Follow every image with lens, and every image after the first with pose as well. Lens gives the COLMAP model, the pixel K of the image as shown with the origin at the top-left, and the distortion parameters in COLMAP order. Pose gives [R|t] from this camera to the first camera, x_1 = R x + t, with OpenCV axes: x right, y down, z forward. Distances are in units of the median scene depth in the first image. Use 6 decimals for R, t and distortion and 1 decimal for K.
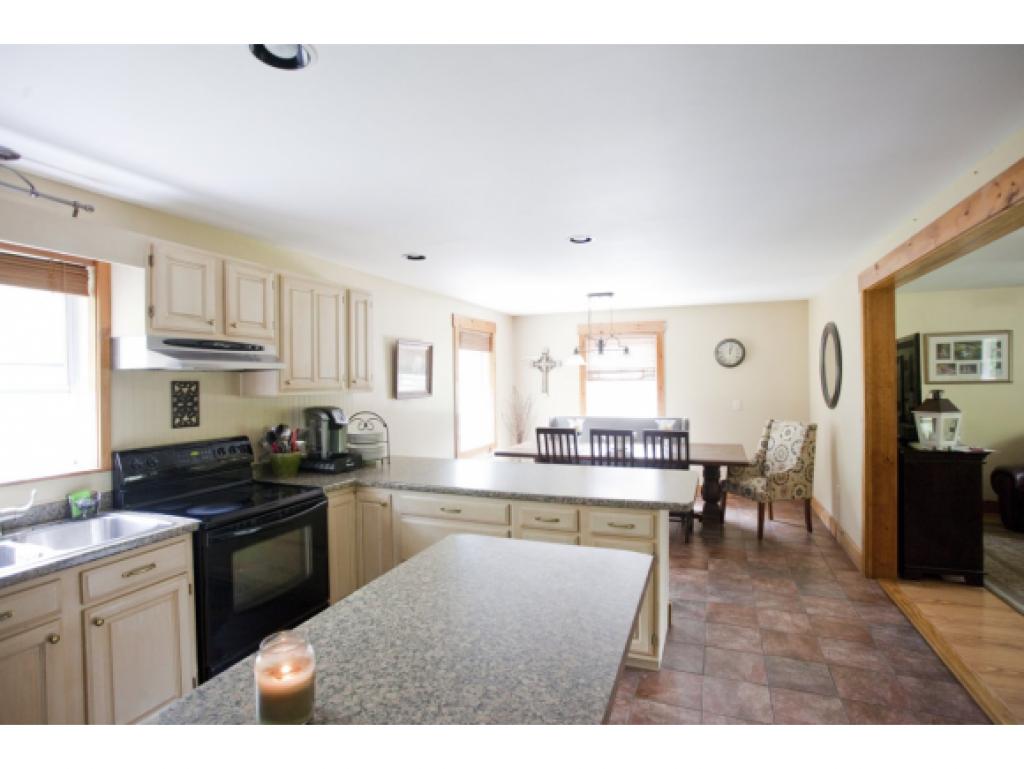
lens RADIAL K [[517.2, 0, 512.0], [0, 517.2, 384.5], [0, 0, 1]] dist [-0.057110, 0.024777]
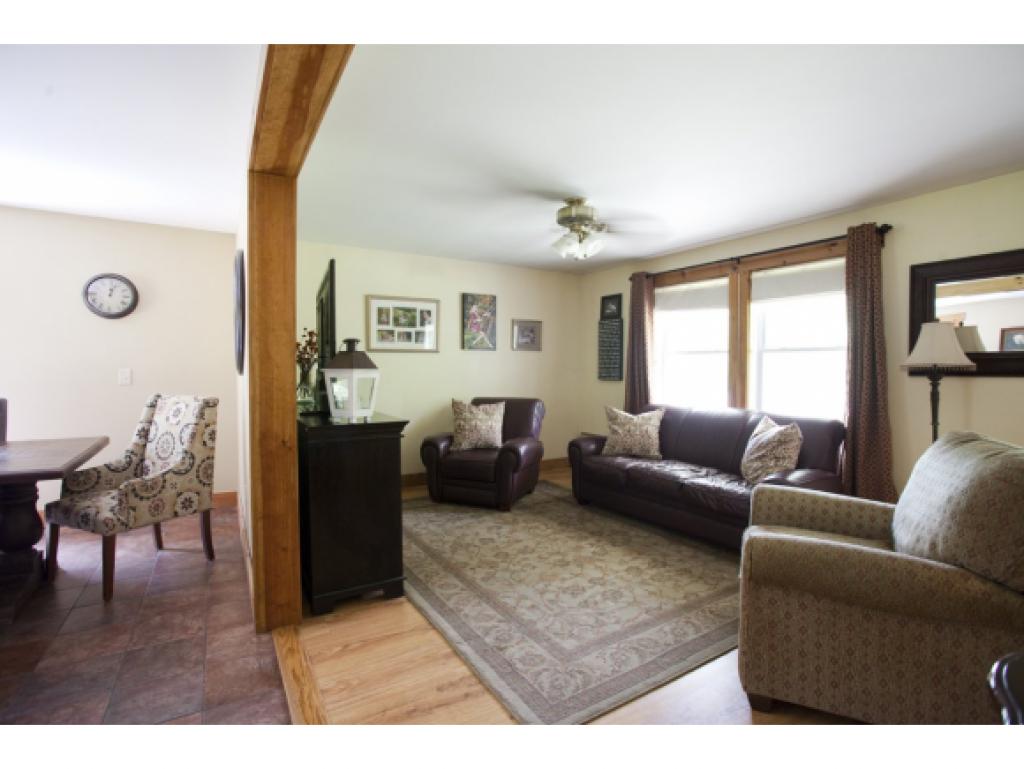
lens RADIAL K [[517.2, 0, 512.0], [0, 517.2, 384.5], [0, 0, 1]] dist [-0.057110, 0.024777]
pose [[0.615146, -0.010101, 0.788349, 0.312629], [-0.007183, 0.999805, 0.018415, 0.045938], [-0.788381, -0.016991, 0.614953, 0.283801]]
